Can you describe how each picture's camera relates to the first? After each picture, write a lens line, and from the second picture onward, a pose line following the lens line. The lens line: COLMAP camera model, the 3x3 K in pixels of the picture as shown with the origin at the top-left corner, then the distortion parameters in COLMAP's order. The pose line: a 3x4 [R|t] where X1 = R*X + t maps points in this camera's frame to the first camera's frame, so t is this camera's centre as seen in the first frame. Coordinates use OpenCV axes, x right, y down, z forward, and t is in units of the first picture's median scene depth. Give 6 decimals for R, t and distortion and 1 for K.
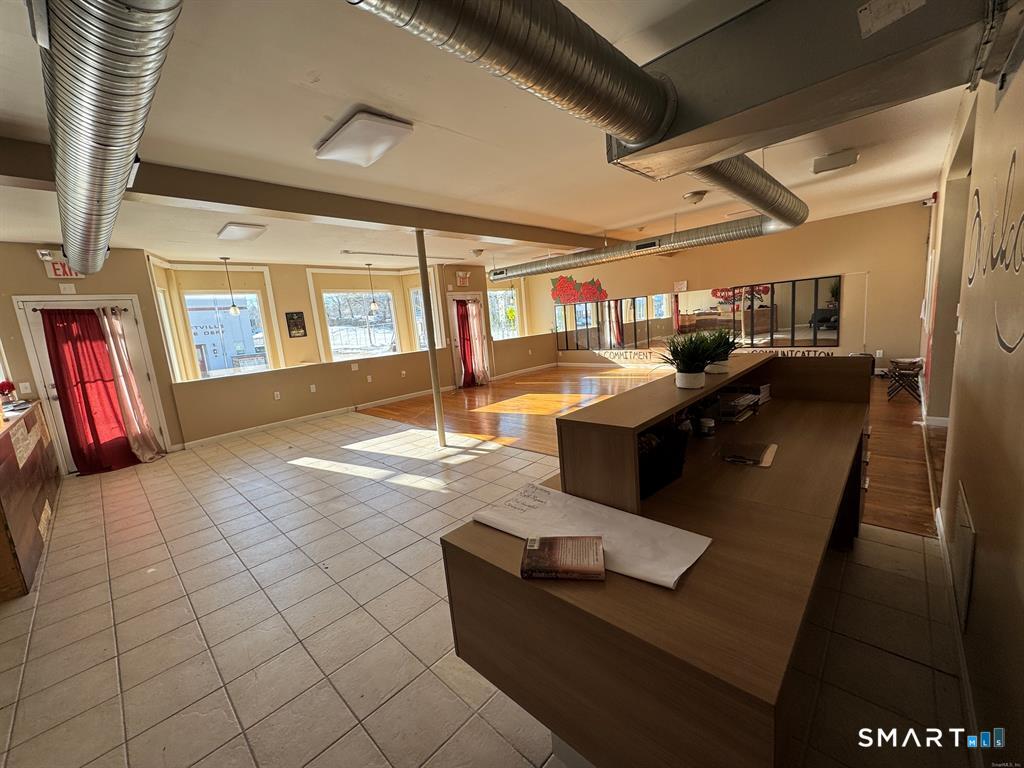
lens RADIAL K [[405.5, 0, 512.0], [0, 405.5, 384.0], [0, 0, 1]] dist [-0.003743, -0.000863]
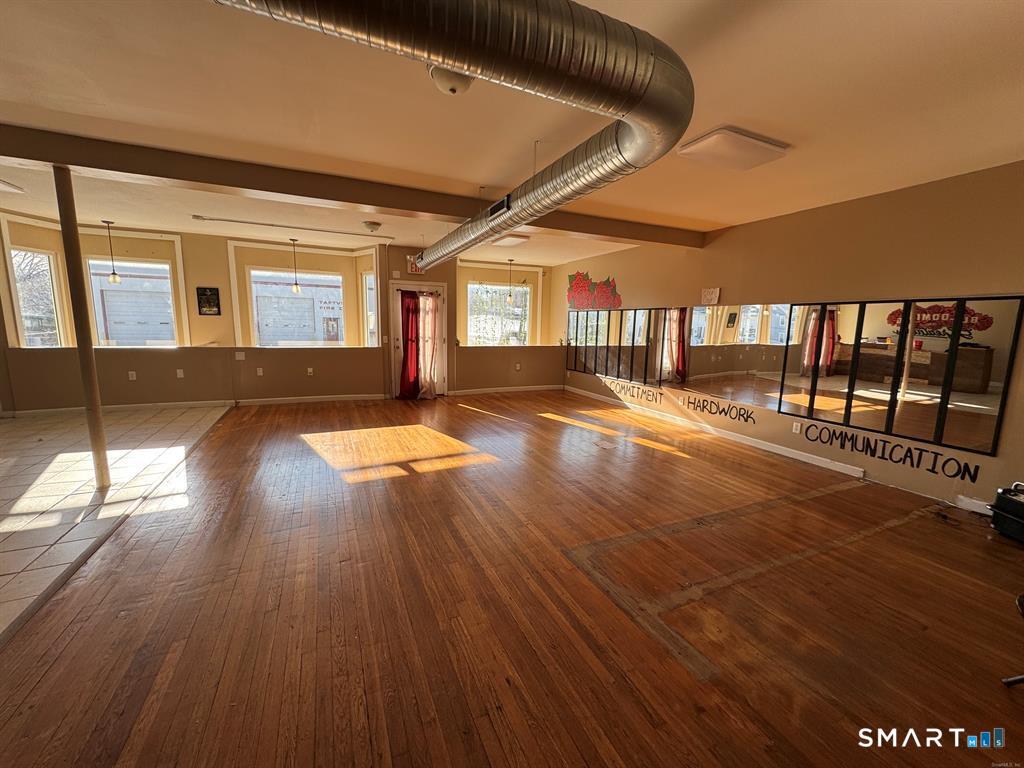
lens RADIAL K [[405.5, 0, 512.0], [0, 405.5, 384.0], [0, 0, 1]] dist [-0.003743, -0.000863]
pose [[0.923674, 0.157817, -0.349170, 0.374909], [-0.156967, 0.987120, 0.030925, -0.082201], [0.349553, 0.026244, 0.936549, 0.326031]]
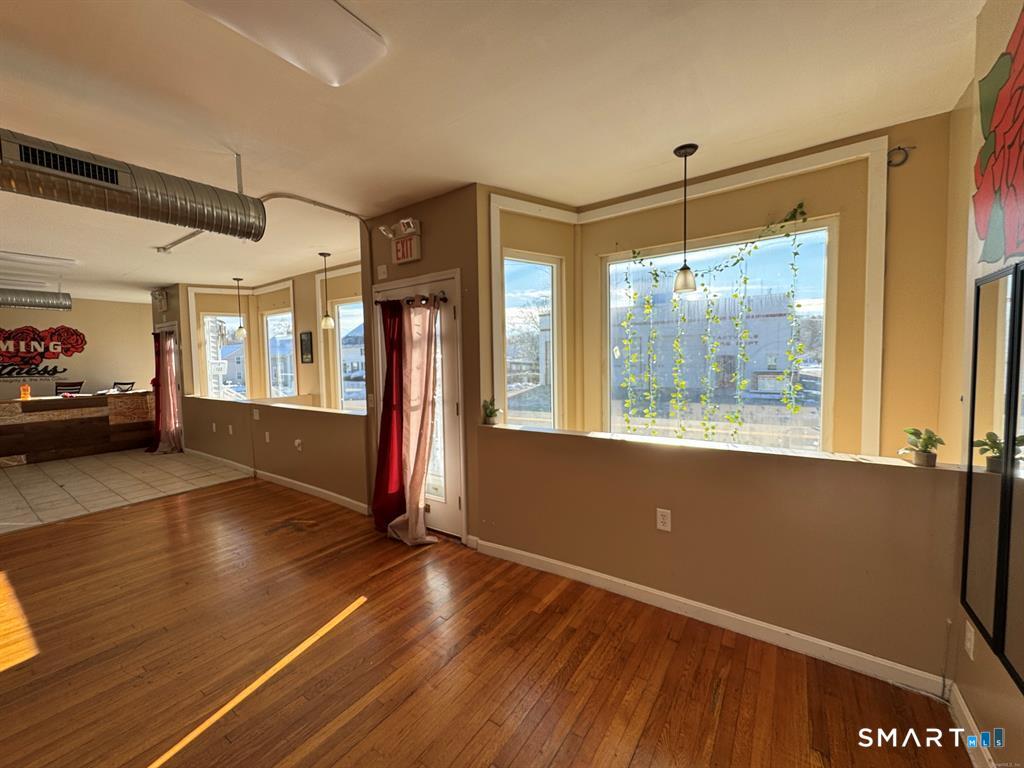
lens RADIAL K [[405.5, 0, 512.0], [0, 405.5, 384.0], [0, 0, 1]] dist [-0.003743, -0.000863]
pose [[0.155536, 0.136547, -0.978347, 0.276066], [-0.153818, 0.981668, 0.112557, -0.192119], [0.975781, 0.132980, 0.173688, 1.062326]]
